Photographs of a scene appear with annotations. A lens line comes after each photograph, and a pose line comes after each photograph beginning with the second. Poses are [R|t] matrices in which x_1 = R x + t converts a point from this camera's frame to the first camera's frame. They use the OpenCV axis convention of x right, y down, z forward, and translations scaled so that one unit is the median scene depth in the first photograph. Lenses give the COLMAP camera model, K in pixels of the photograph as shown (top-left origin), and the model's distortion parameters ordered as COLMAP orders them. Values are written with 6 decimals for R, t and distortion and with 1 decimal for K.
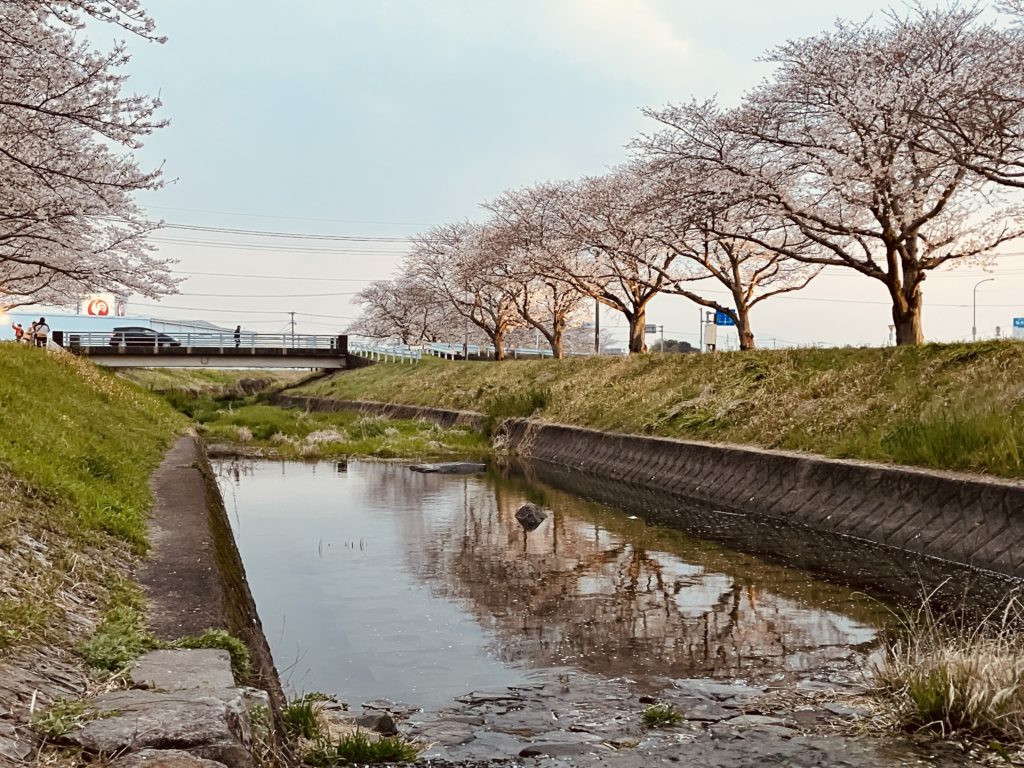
lens RADIAL K [[1209.4, 0, 502.5], [0, 1209.4, 415.9], [0, 0, 1]] dist [0.043601, 0.000000]
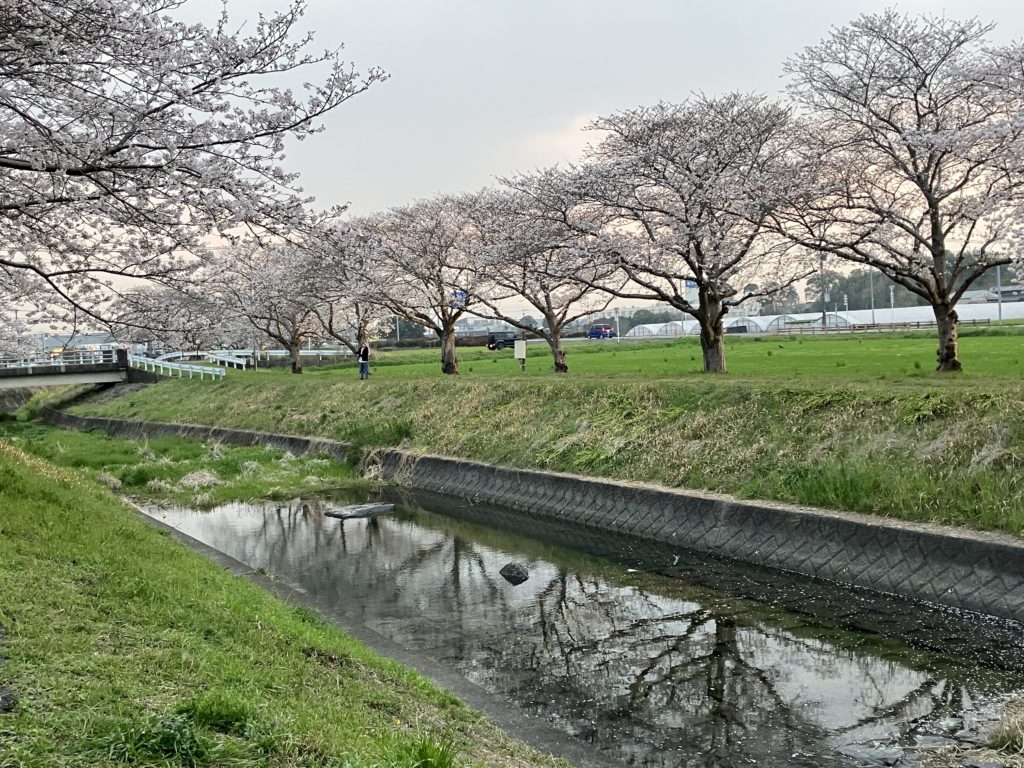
lens RADIAL K [[1160.4, 0, 513.9], [0, 1160.4, 385.7], [0, 0, 1]] dist [0.110326, 0.000000]
pose [[0.961754, -0.064320, 0.266254, -0.161238], [0.061034, 0.997923, 0.020608, -0.073040], [-0.267027, -0.003569, 0.963682, -0.055993]]
